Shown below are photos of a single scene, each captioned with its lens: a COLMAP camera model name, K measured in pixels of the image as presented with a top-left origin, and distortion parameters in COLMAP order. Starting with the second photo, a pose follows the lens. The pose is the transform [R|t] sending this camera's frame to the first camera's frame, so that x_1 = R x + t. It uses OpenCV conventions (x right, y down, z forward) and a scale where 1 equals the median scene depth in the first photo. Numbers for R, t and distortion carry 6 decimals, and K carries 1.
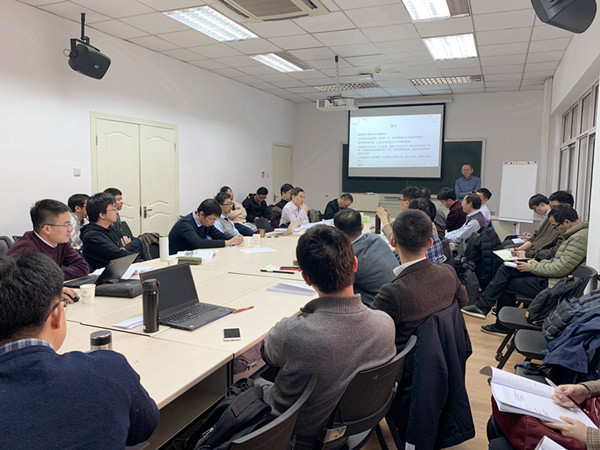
lens RADIAL K [[457.5, 0, 299.1], [0, 457.5, 226.3], [0, 0, 1]] dist [-0.001588, -0.007123]
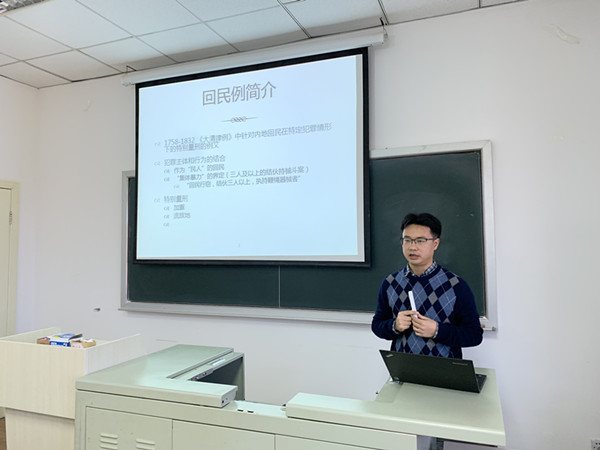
lens RADIAL K [[457.5, 0, 300.9], [0, 457.5, 224.3], [0, 0, 1]] dist [-0.001588, -0.007123]
pose [[0.999208, -0.019526, 0.034660, 0.251982], [0.024190, 0.989898, -0.139703, -0.088513], [-0.031582, 0.140431, 0.989587, 0.669475]]
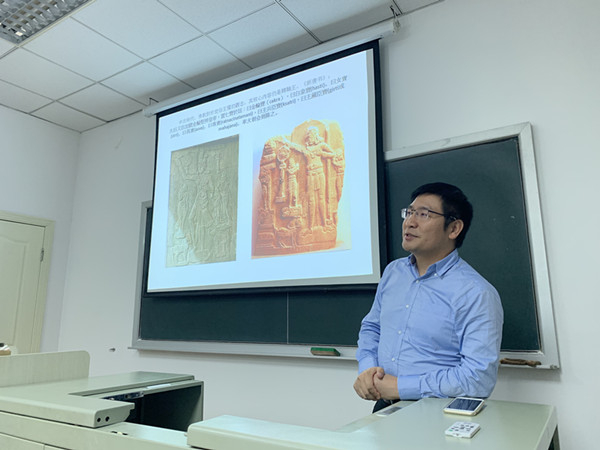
lens RADIAL K [[457.5, 0, 300.8], [0, 457.5, 222.6], [0, 0, 1]] dist [-0.001588, -0.007123]
pose [[0.987192, -0.047343, -0.152349, 0.306166], [-0.000108, 0.954755, -0.297393, -0.059913], [0.159536, 0.293600, 0.942522, 0.728871]]
